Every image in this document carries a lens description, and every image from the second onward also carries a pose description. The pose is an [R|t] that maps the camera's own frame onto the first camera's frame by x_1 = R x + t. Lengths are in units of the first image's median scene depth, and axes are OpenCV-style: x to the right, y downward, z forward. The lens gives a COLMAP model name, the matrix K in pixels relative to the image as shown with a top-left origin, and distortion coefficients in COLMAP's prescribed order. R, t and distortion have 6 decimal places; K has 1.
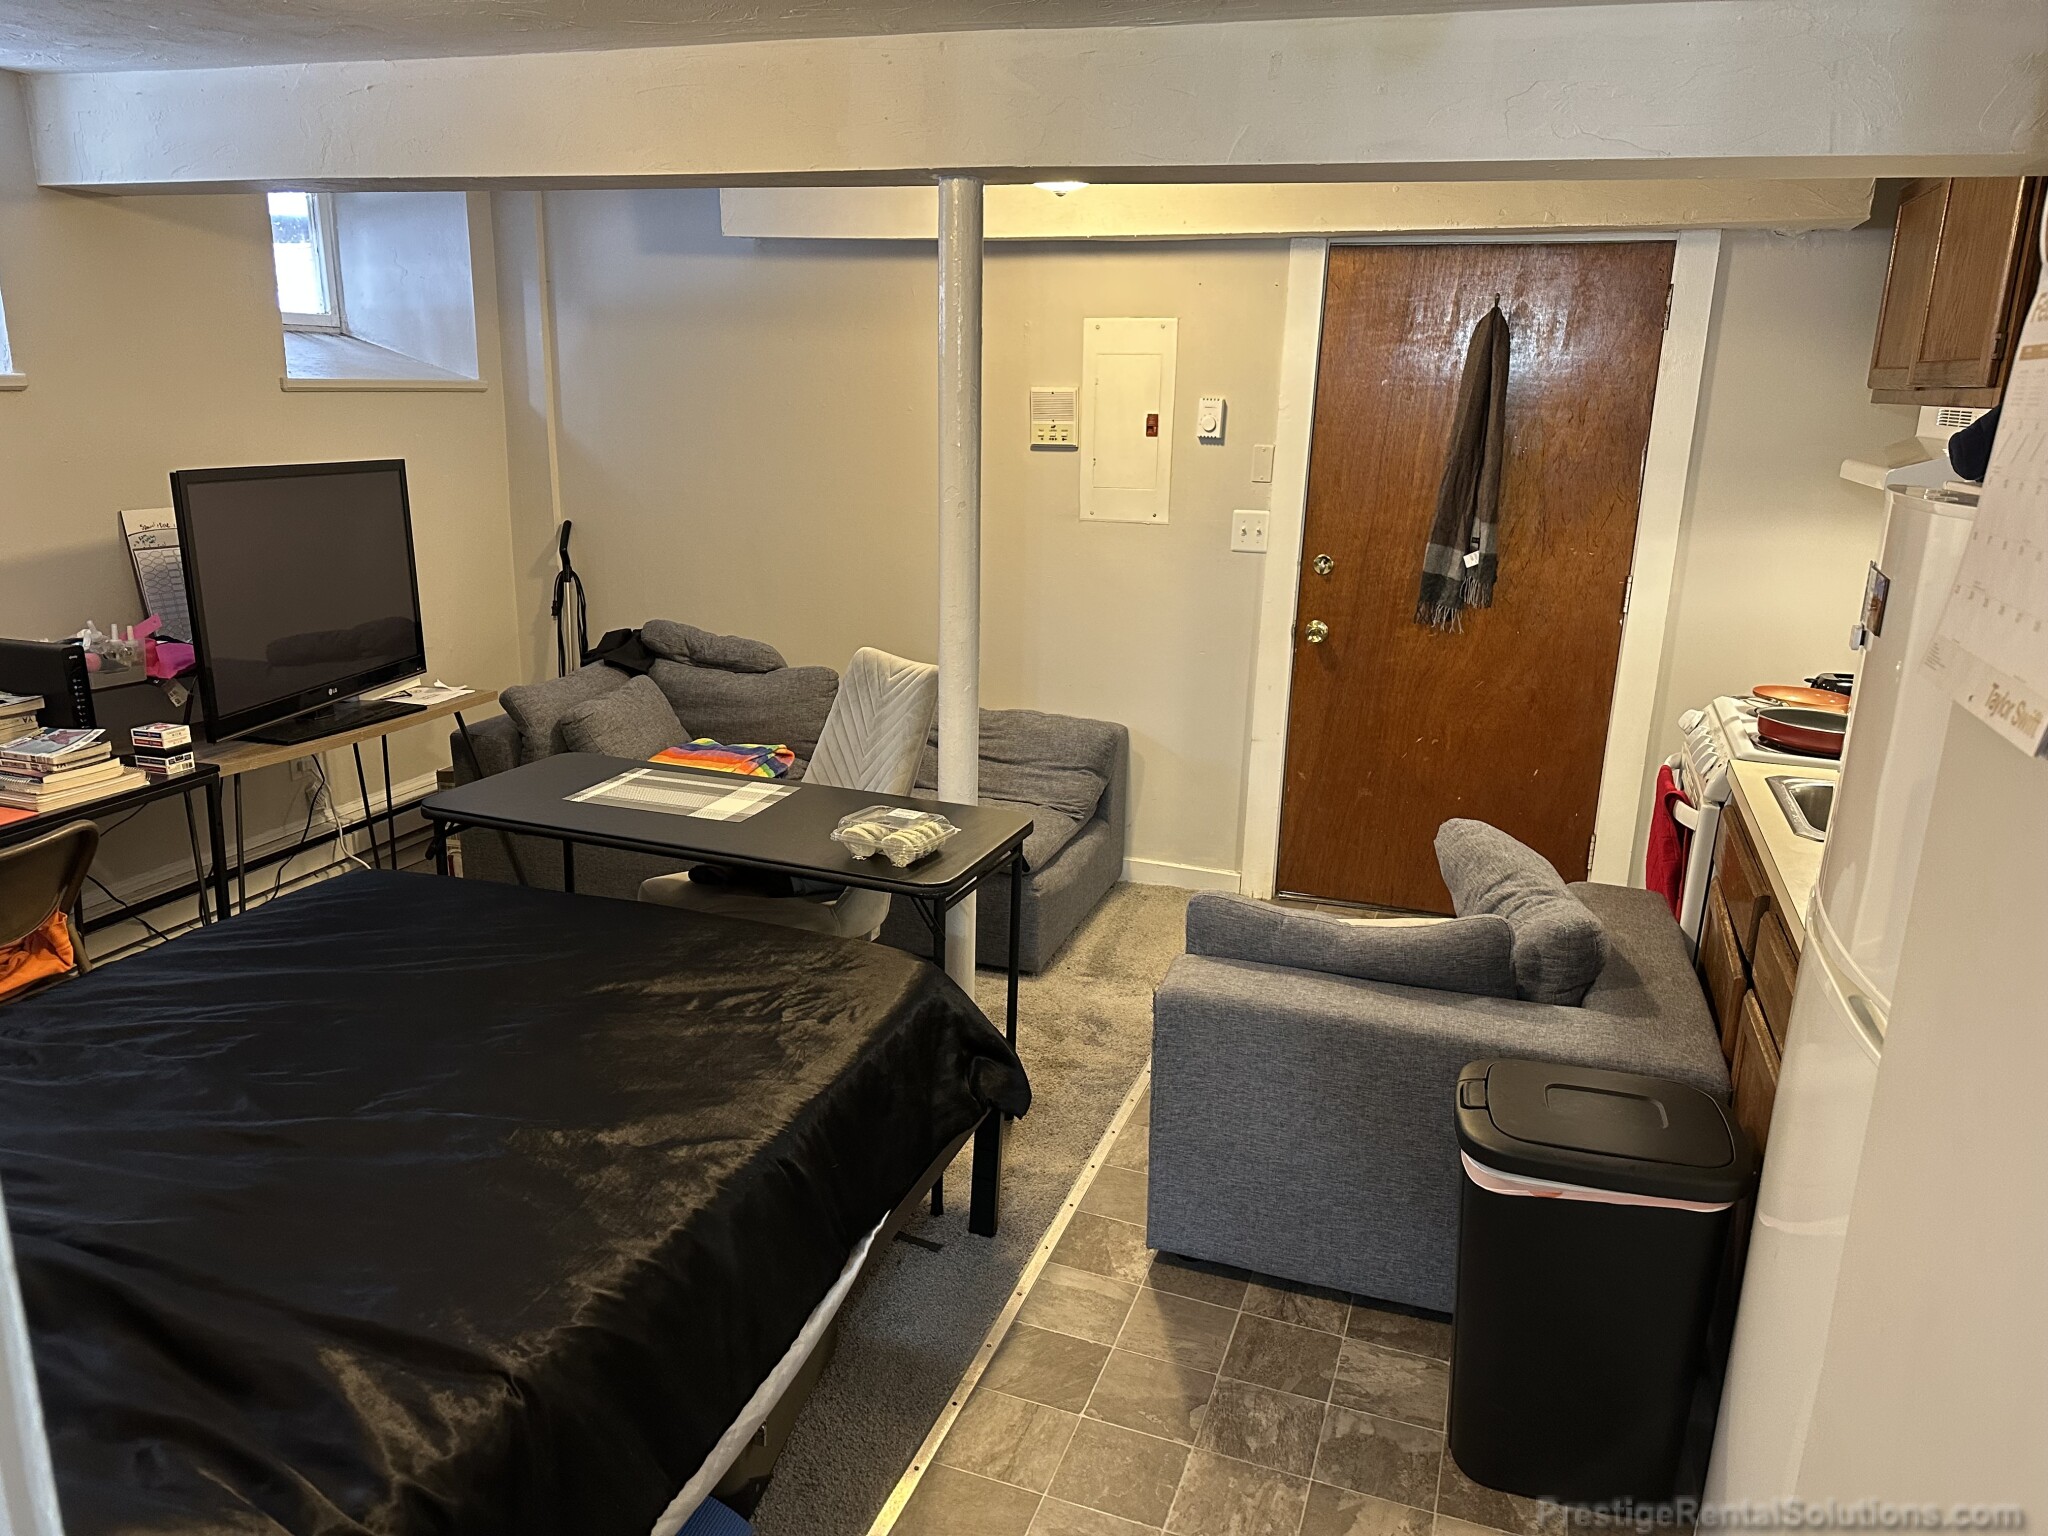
lens RADIAL K [[1406.7, 0, 1024.0], [0, 1406.7, 768.0], [0, 0, 1]] dist [0.004762, 0.000135]
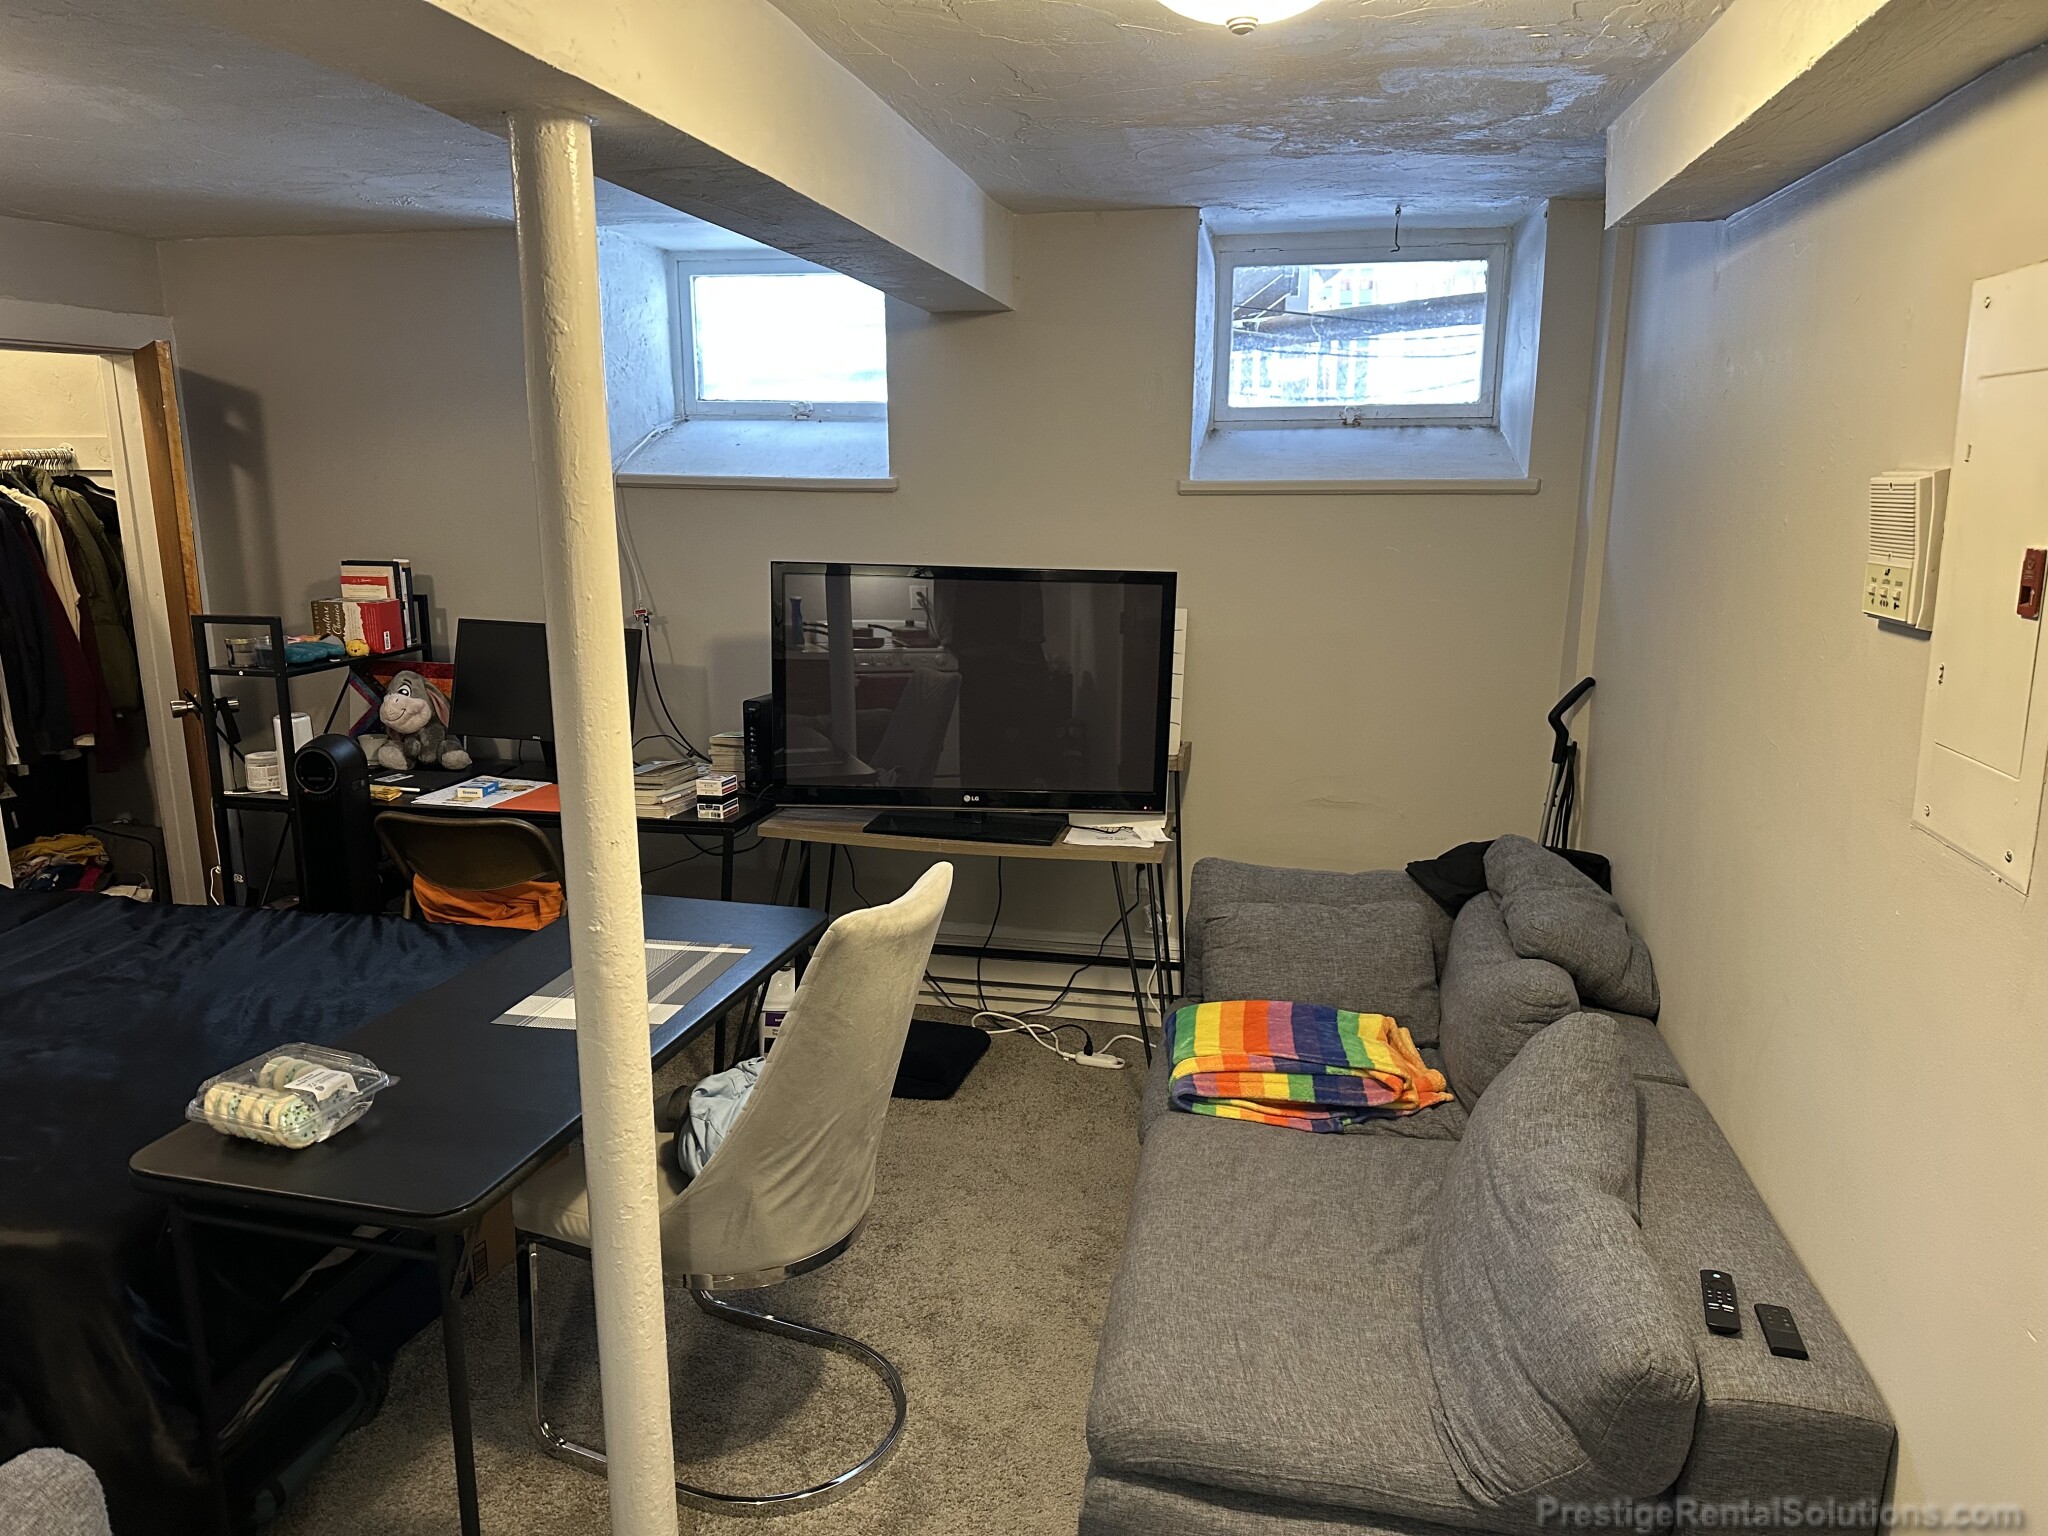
lens RADIAL K [[1406.7, 0, 1024.0], [0, 1406.7, 768.0], [0, 0, 1]] dist [0.004762, 0.000135]
pose [[0.100429, 0.183874, -0.977806, 0.539610], [-0.259079, 0.953704, 0.152732, -0.277118], [0.960621, 0.237990, 0.143417, 1.076704]]
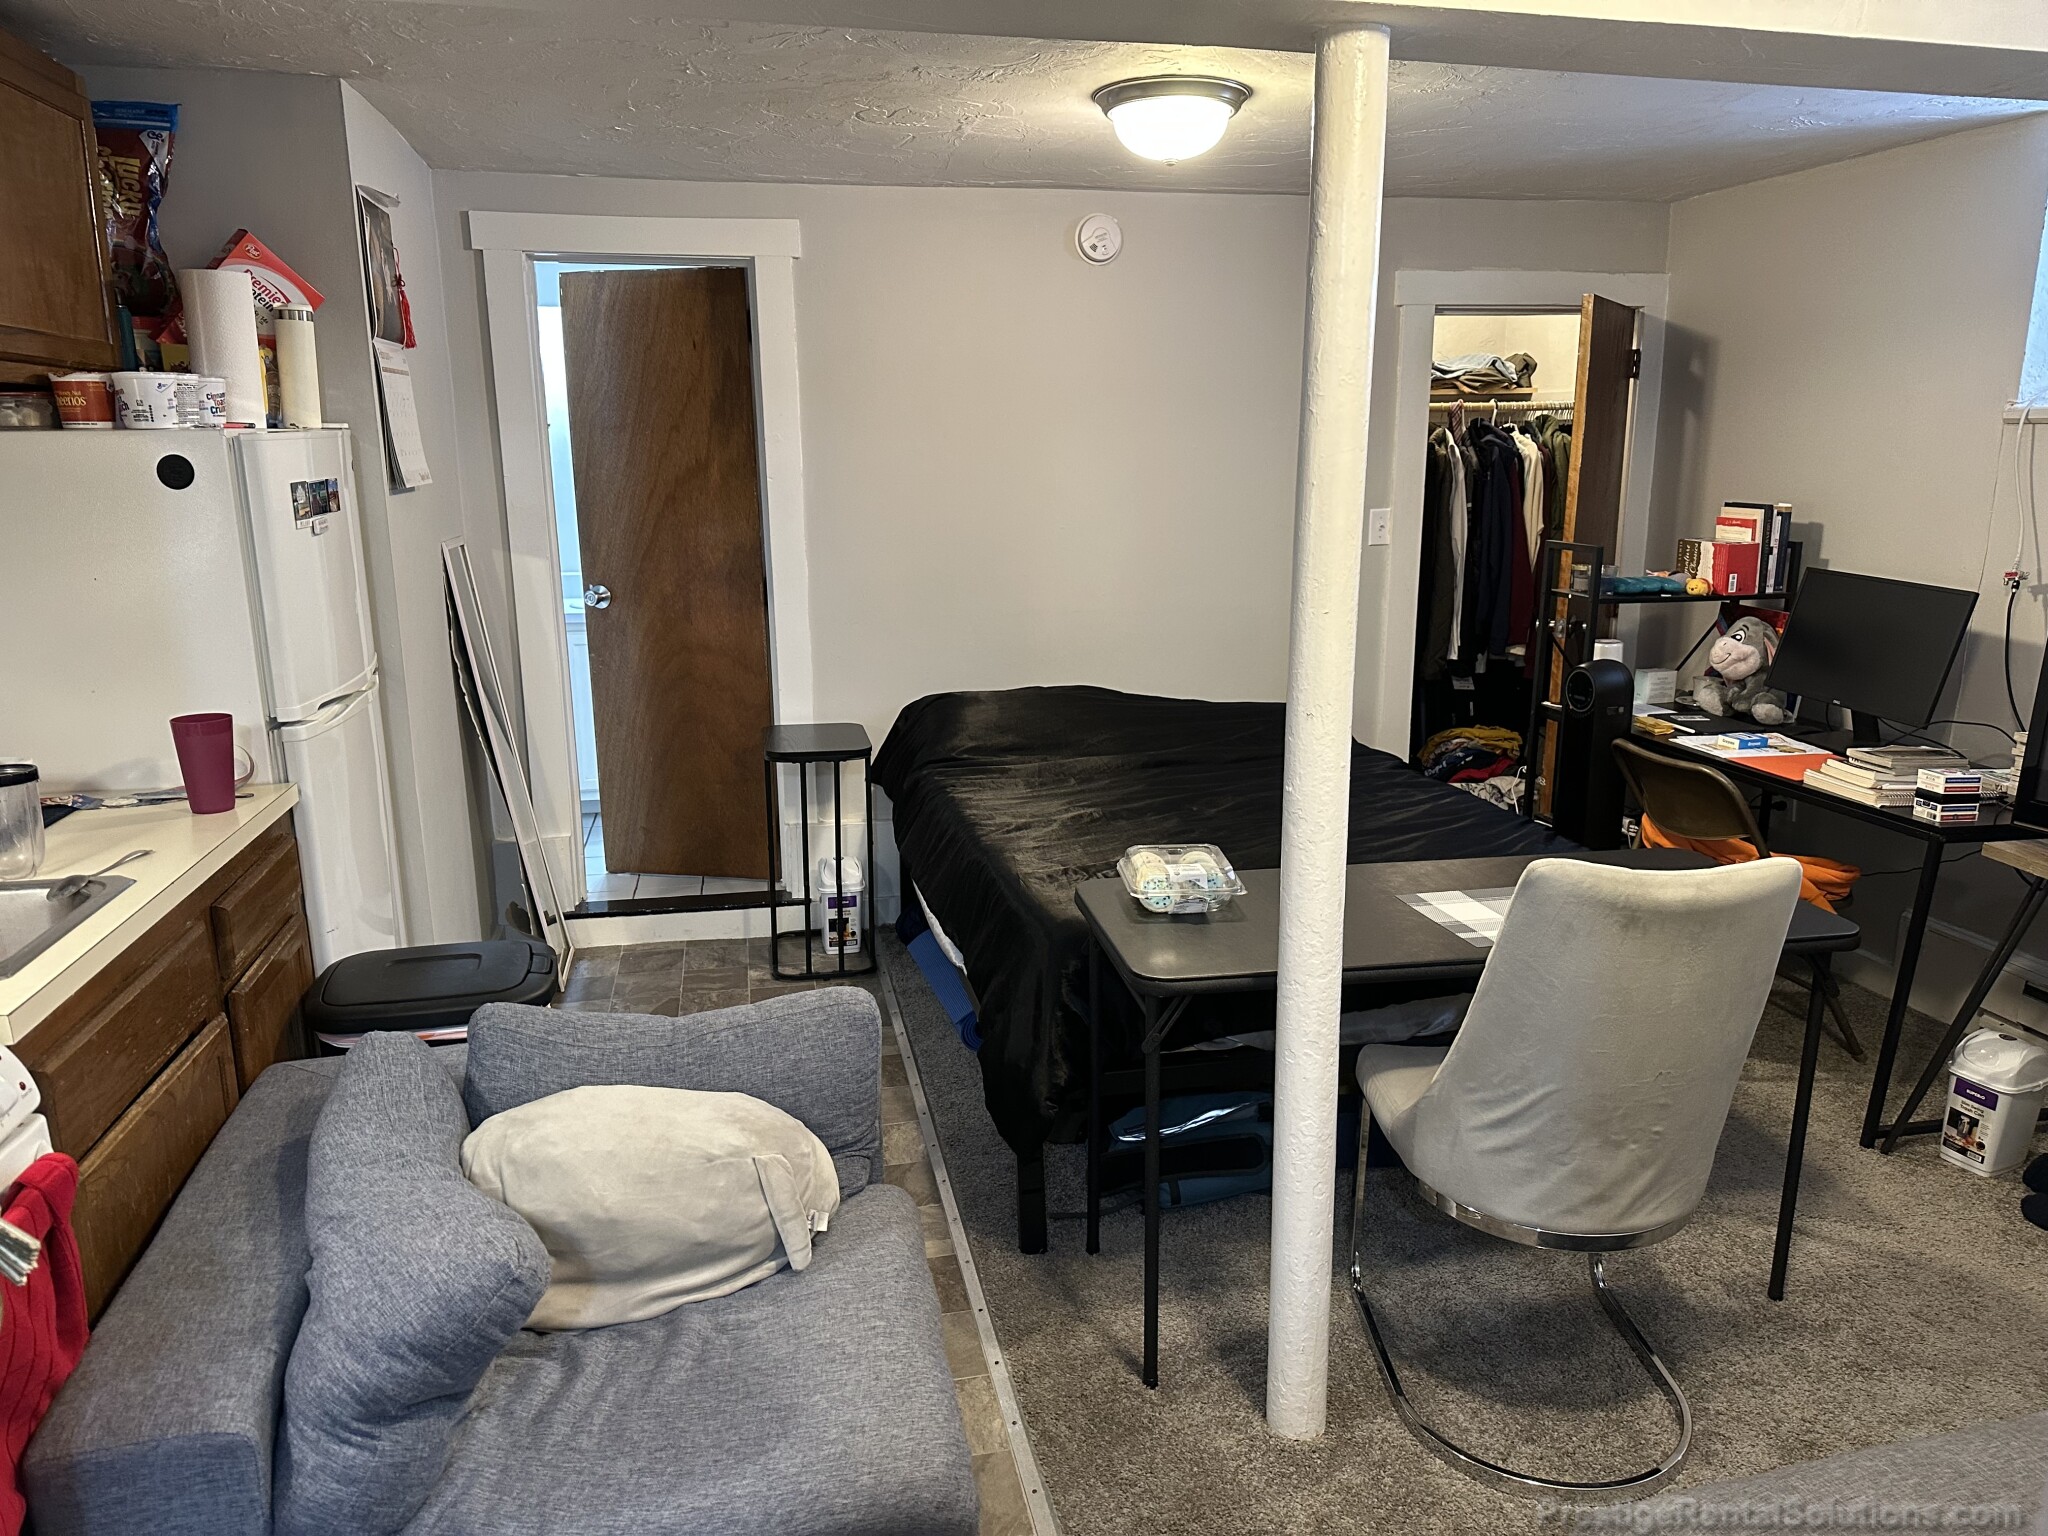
lens RADIAL K [[1406.7, 0, 1024.0], [0, 1406.7, 768.0], [0, 0, 1]] dist [0.004762, 0.000135]
pose [[-0.853955, 0.095321, -0.511541, 0.396248], [-0.155606, 0.891312, 0.425852, -0.339948], [0.496535, 0.443258, -0.746308, 1.412719]]
